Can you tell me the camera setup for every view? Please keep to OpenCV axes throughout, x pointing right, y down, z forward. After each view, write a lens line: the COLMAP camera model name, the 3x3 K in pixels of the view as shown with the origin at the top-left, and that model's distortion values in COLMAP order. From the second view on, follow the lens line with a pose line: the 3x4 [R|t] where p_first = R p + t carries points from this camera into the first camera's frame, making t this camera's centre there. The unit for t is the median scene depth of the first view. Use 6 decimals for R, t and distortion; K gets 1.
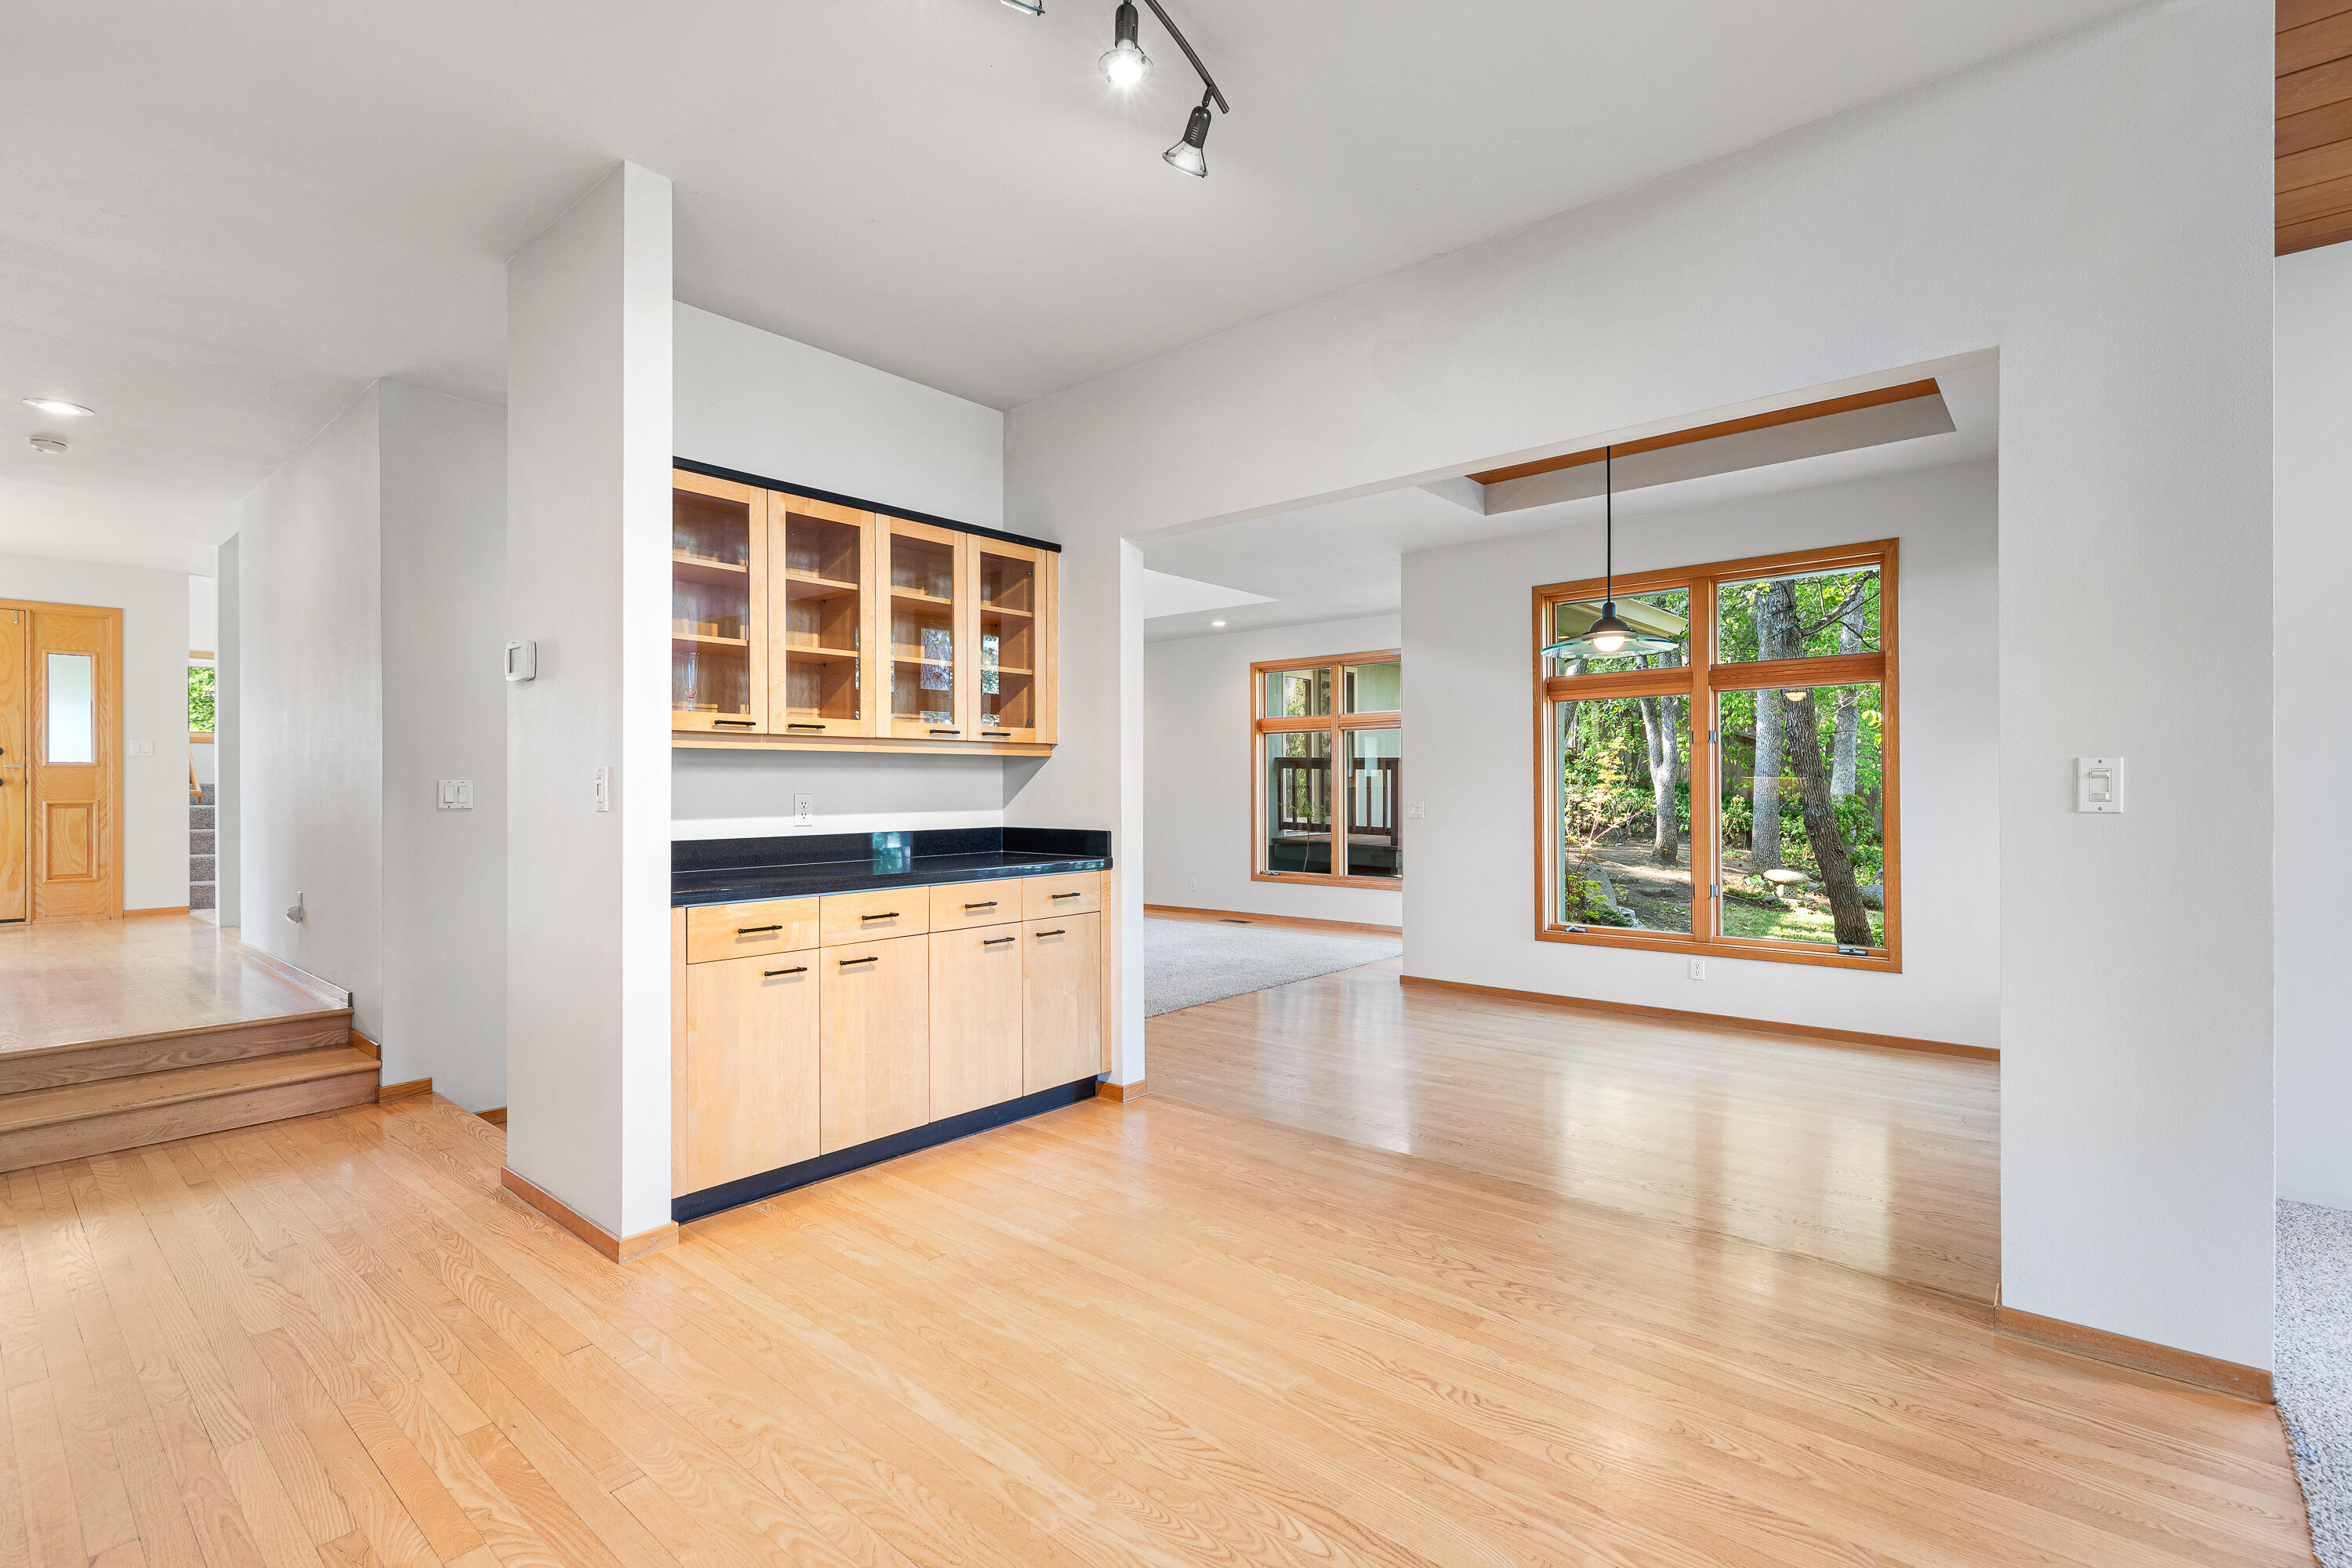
lens RADIAL K [[1061.3, 0, 1179.3], [0, 1061.3, 777.7], [0, 0, 1]] dist [0.006824, -0.000492]
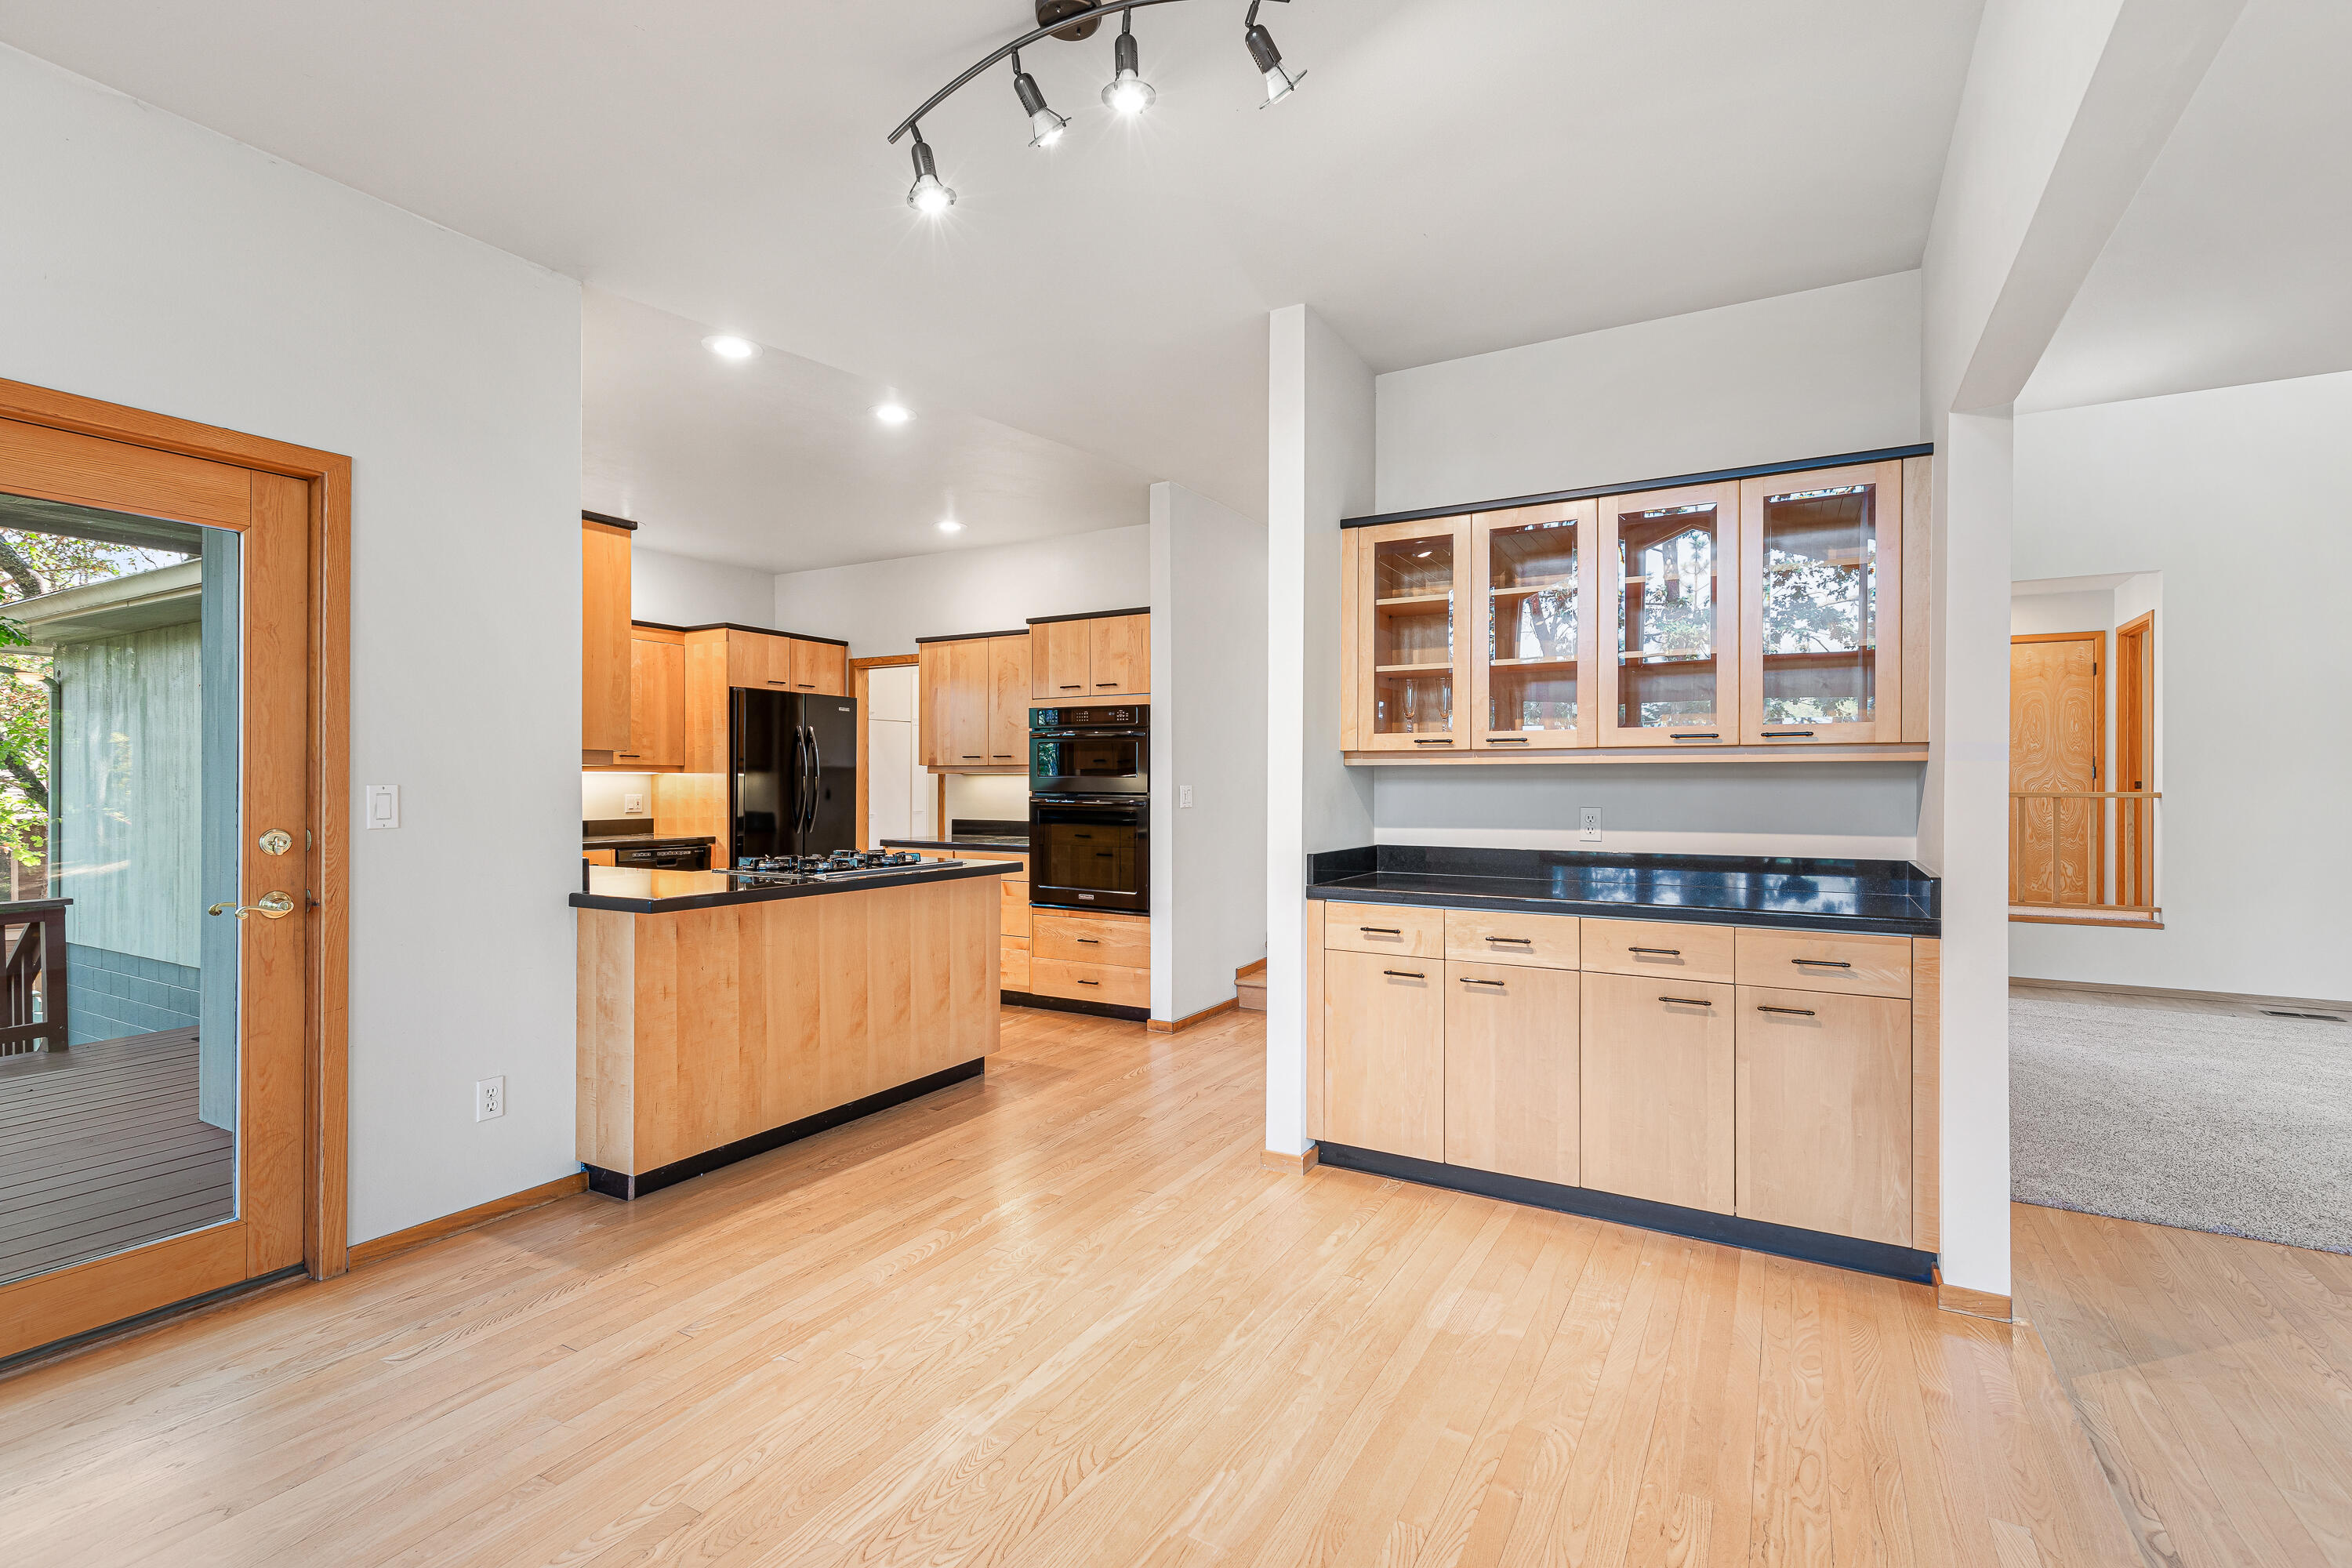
lens RADIAL K [[1061.3, 0, 1179.3], [0, 1061.3, 777.7], [0, 0, 1]] dist [0.006824, -0.000492]
pose [[0.197277, 0.001203, -0.980347, 0.616346], [0.004716, 0.999987, 0.002176, -0.018352], [0.980336, -0.005052, 0.197268, 0.553983]]
